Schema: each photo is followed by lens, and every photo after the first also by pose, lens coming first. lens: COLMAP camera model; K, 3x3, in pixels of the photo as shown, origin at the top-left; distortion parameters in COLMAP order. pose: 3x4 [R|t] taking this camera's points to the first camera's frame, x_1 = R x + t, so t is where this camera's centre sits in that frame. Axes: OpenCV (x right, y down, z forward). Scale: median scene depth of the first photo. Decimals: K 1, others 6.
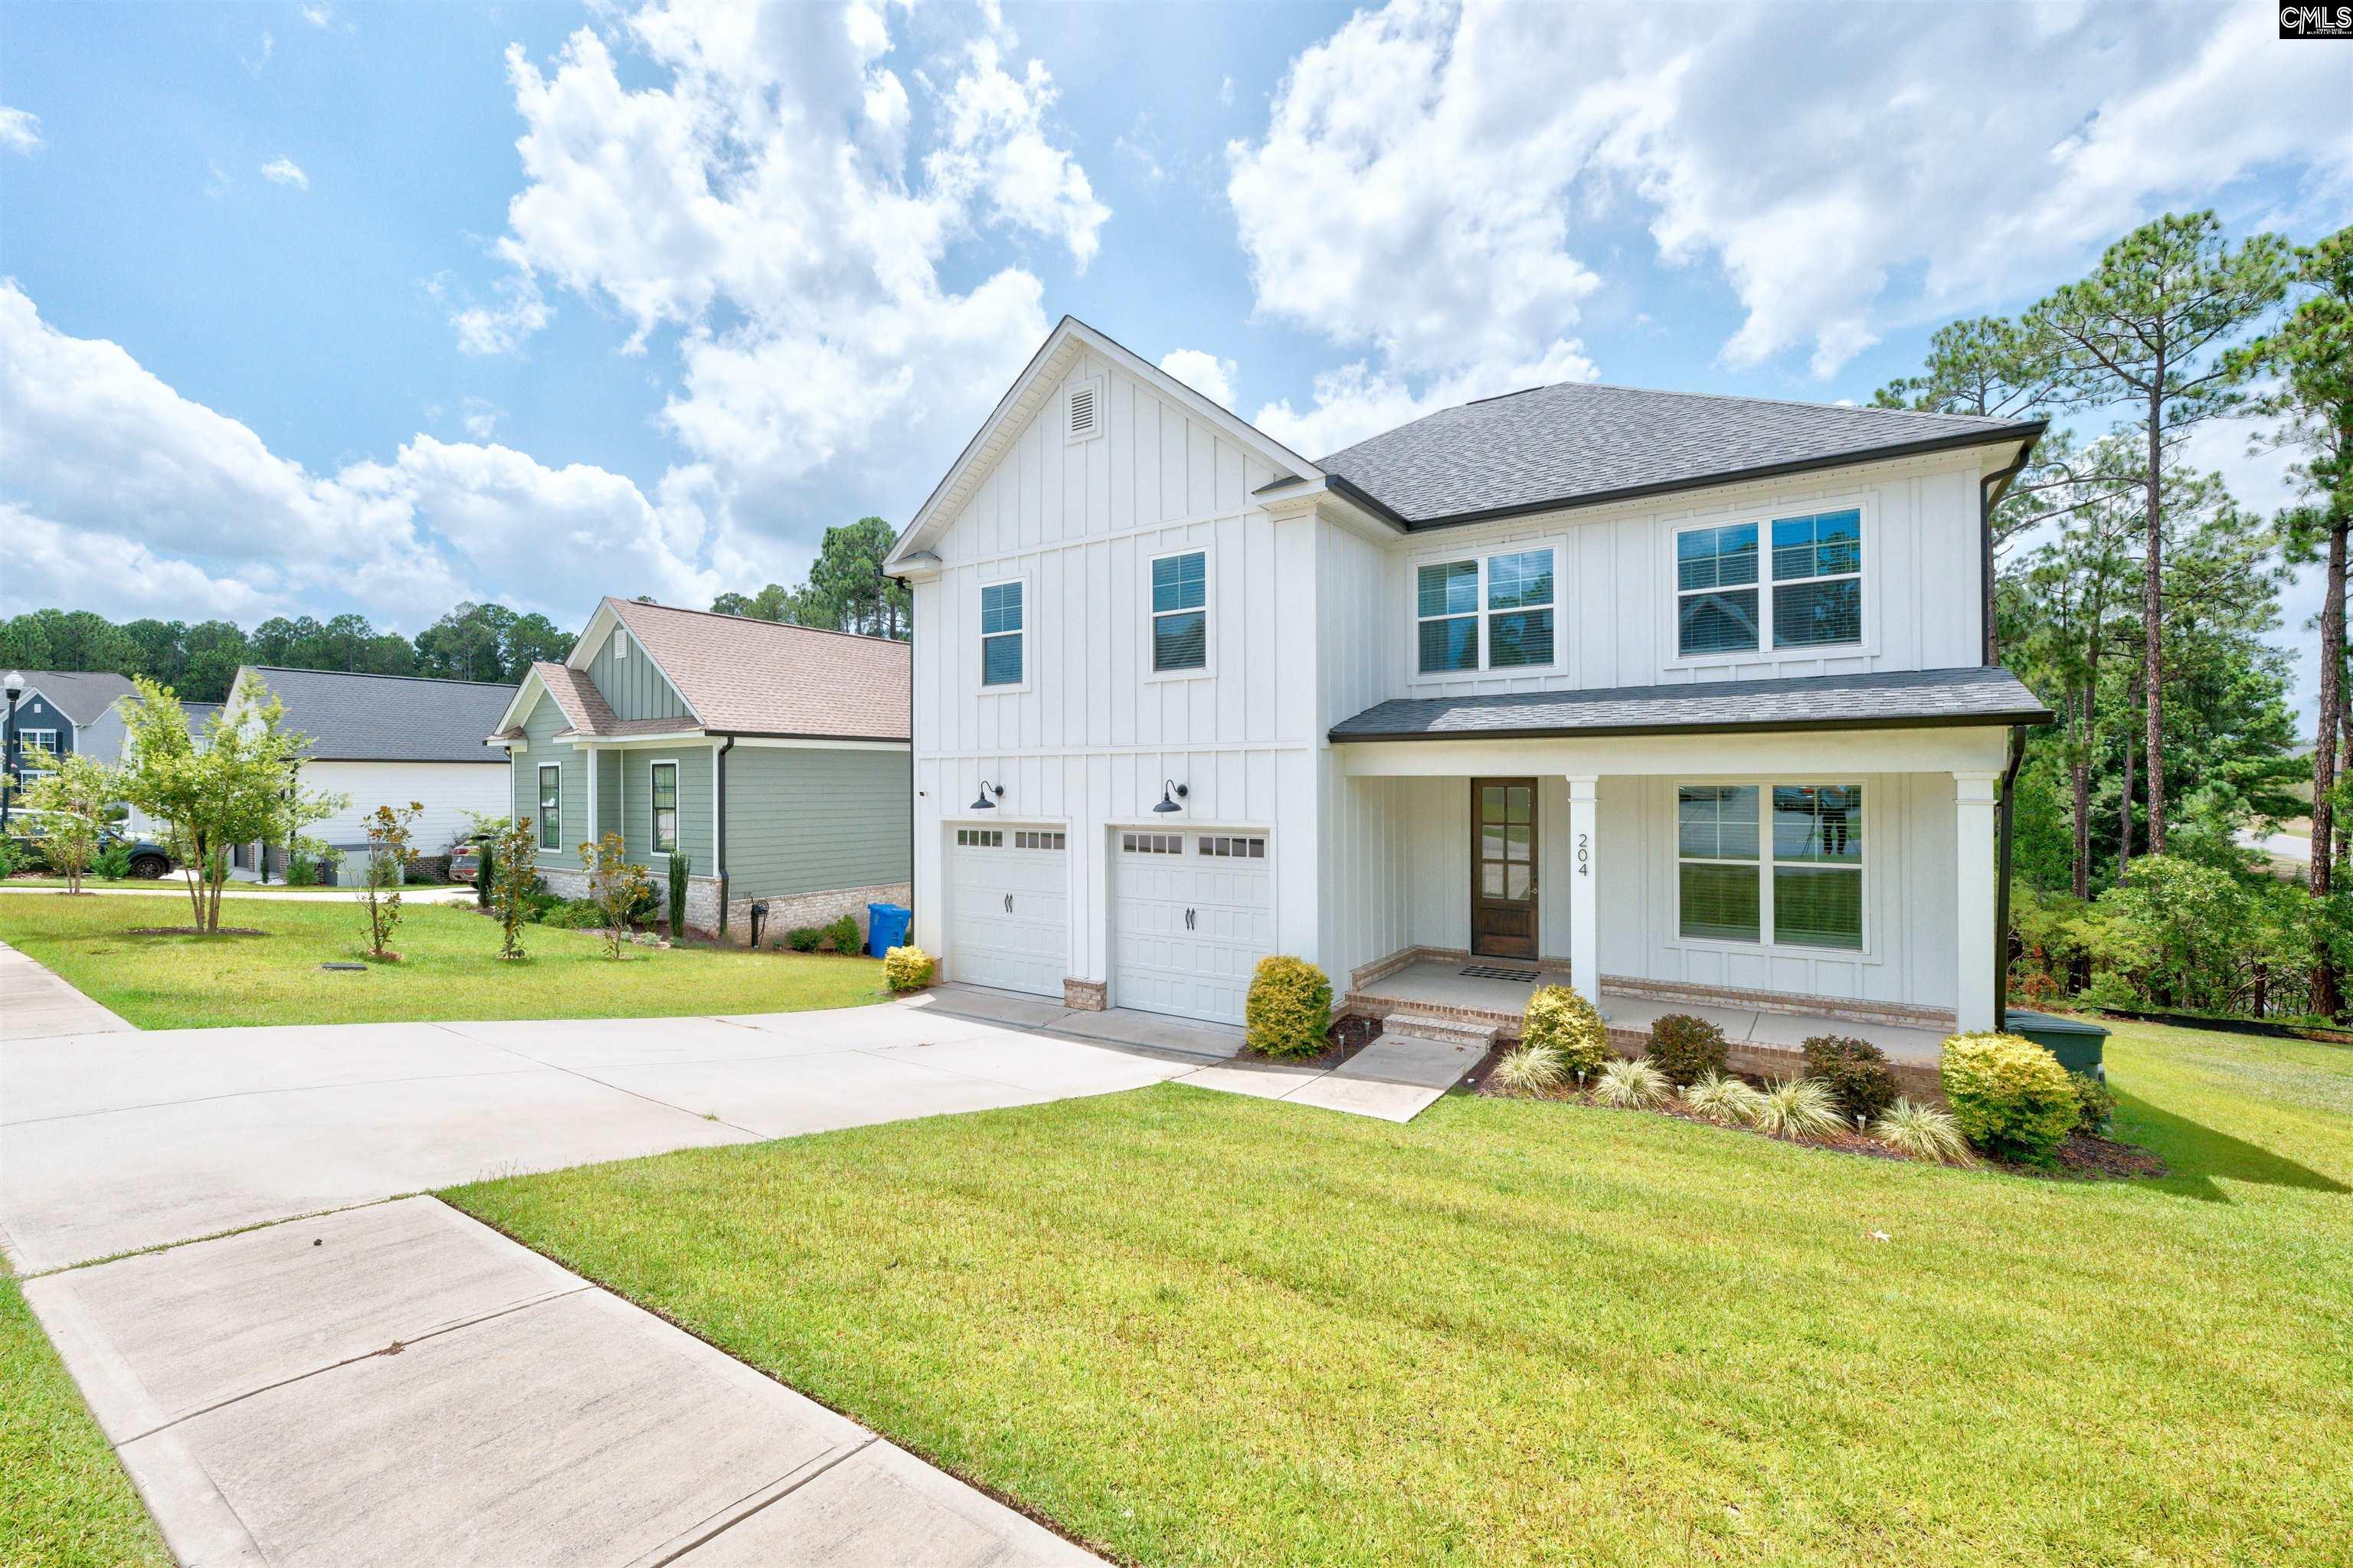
lens RADIAL K [[964.6, 0, 1176.5], [0, 964.6, 784.0], [0, 0, 1]] dist [-0.000264, 0.000089]
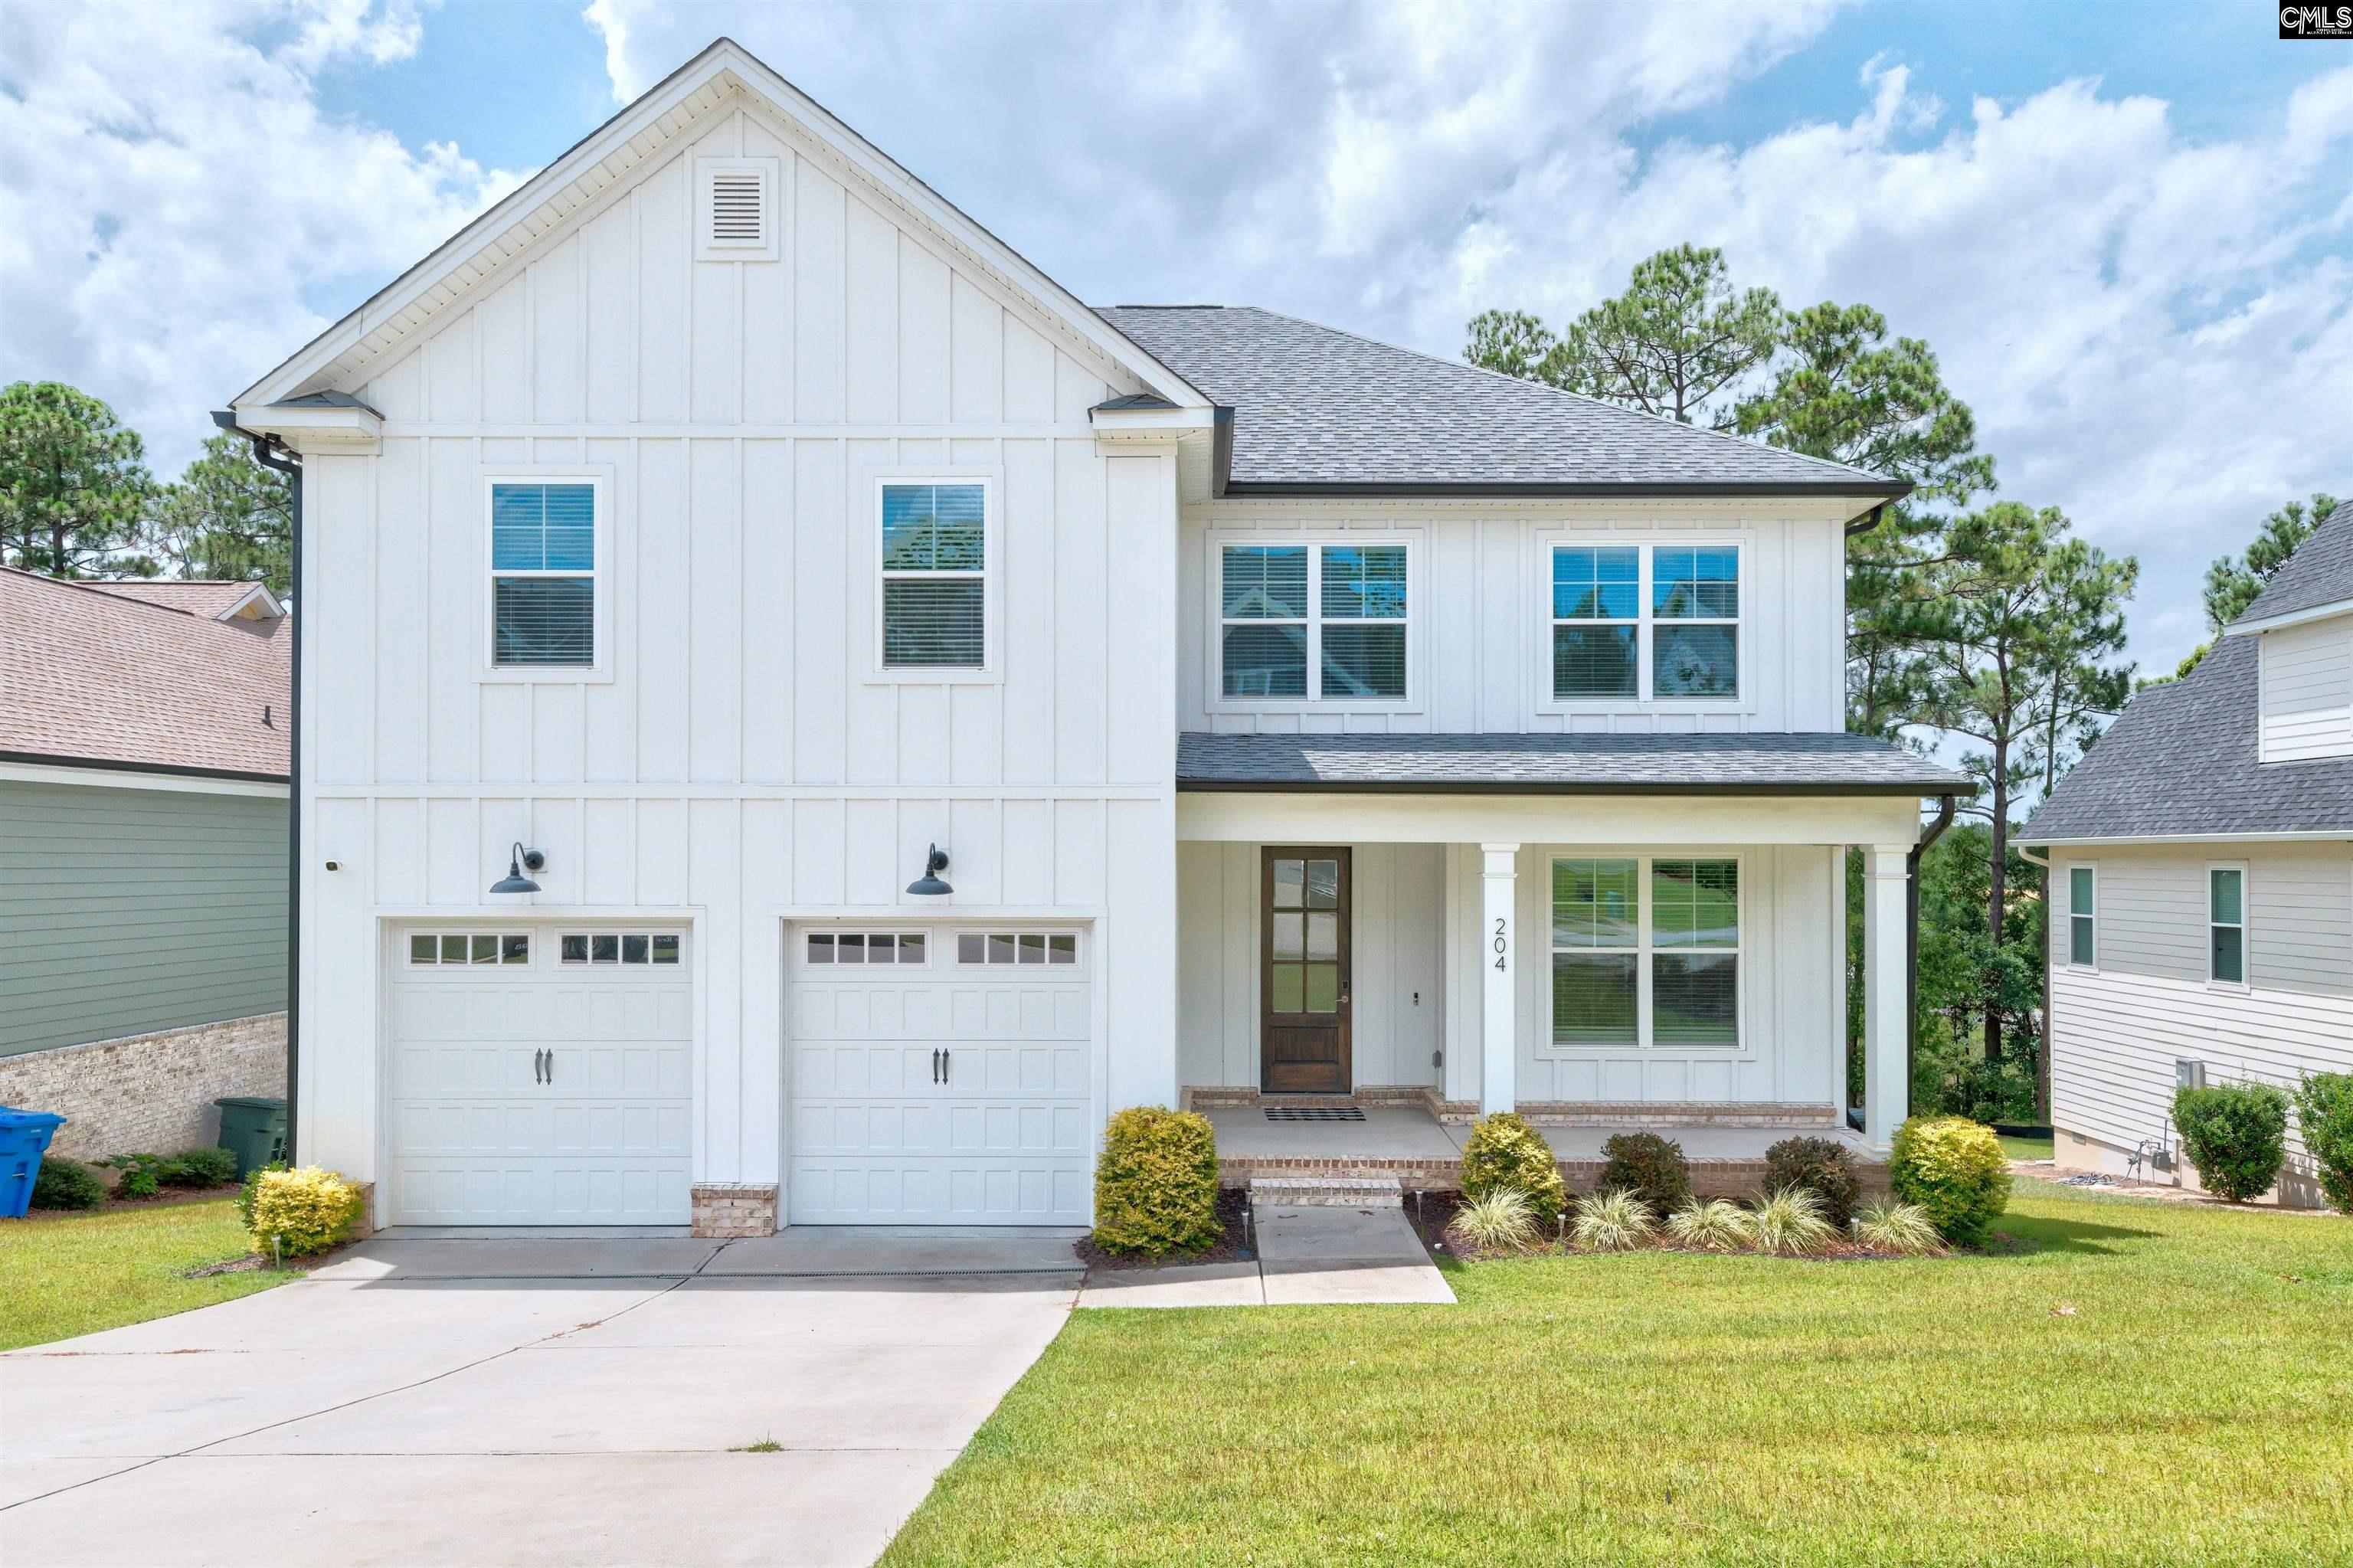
lens RADIAL K [[1551.5, 0, 1178.9], [0, 1551.5, 840.9], [0, 0, 1]] dist [0.027256, -0.000237]
pose [[0.835391, 0.014349, 0.549469, -0.451808], [-0.006535, 0.999848, -0.016175, 0.010138], [-0.549618, 0.009922, 0.835357, 0.078223]]
